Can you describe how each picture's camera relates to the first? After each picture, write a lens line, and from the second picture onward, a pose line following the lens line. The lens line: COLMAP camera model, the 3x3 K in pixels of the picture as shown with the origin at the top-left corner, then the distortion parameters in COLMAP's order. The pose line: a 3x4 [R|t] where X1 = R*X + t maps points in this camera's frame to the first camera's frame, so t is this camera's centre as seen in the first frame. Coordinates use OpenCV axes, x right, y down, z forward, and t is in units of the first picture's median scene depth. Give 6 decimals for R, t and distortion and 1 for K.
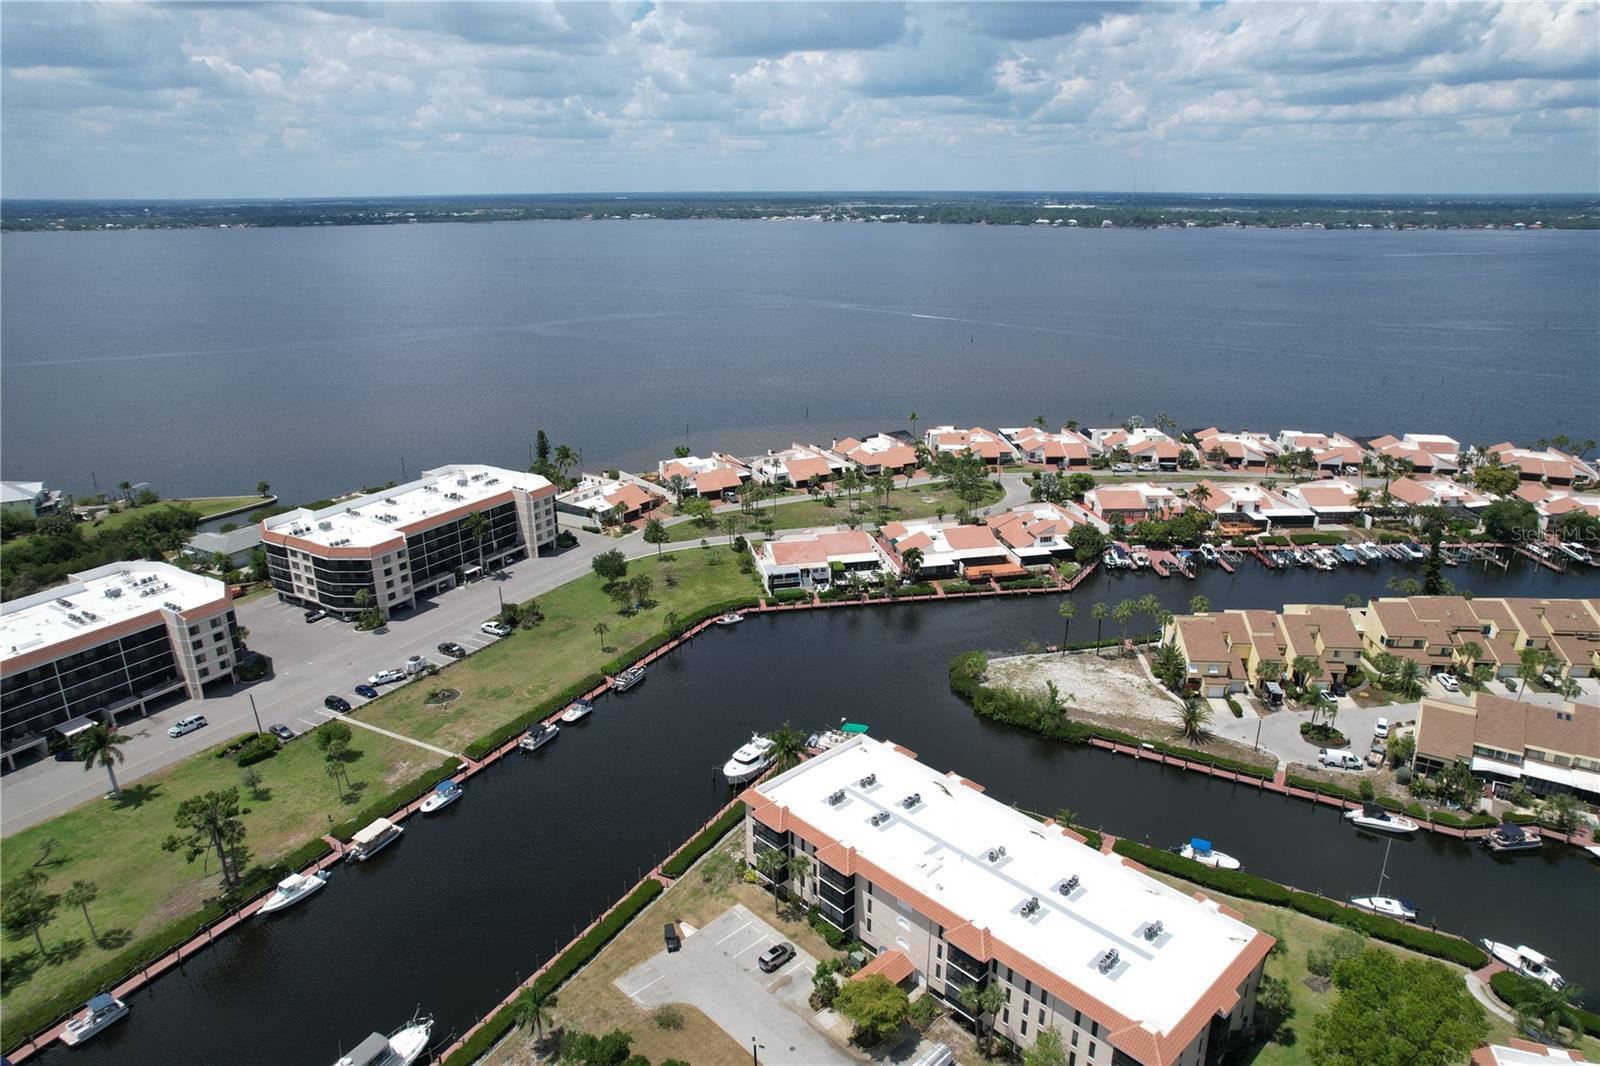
lens RADIAL K [[1019.1, 0, 803.7], [0, 1019.1, 544.4], [0, 0, 1]] dist [-0.081673, 0.074748]
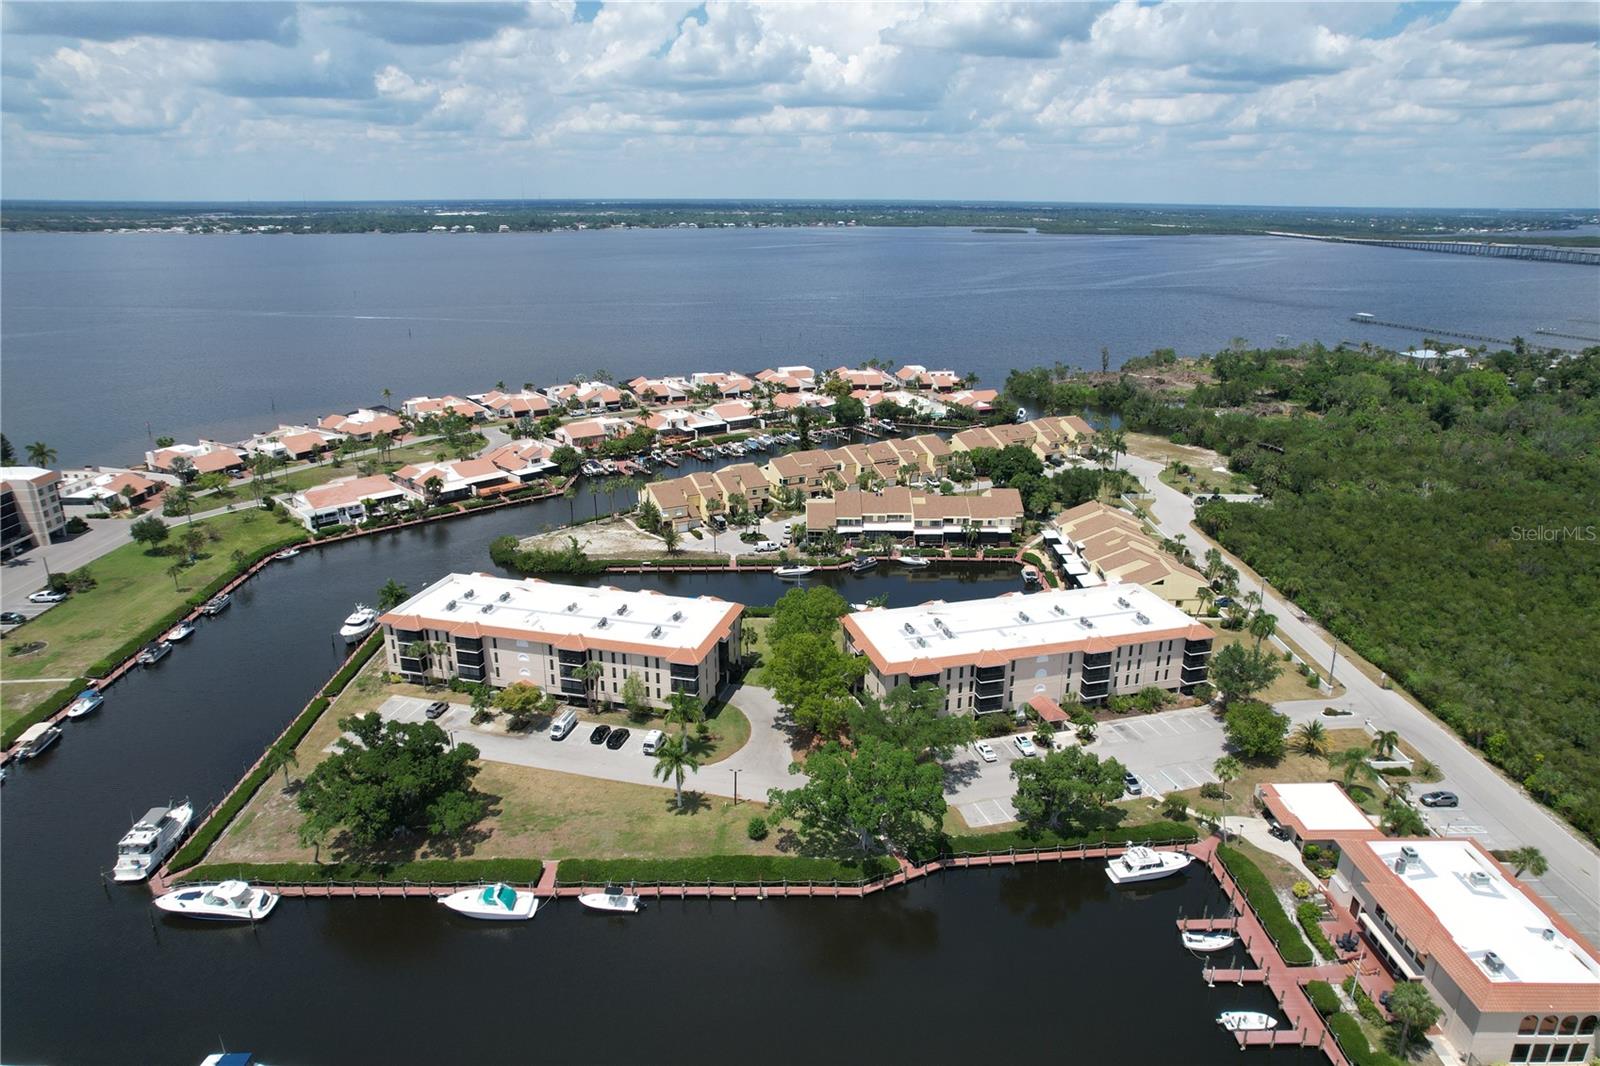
lens RADIAL K [[1021.3, 0, 803.4], [0, 1021.3, 541.9], [0, 0, 1]] dist [-0.084364, 0.077675]
pose [[0.846612, -0.164996, 0.505989, -0.132730], [0.170005, 0.984761, 0.036669, 0.104022], [-0.504329, 0.054976, 0.861760, -0.243743]]
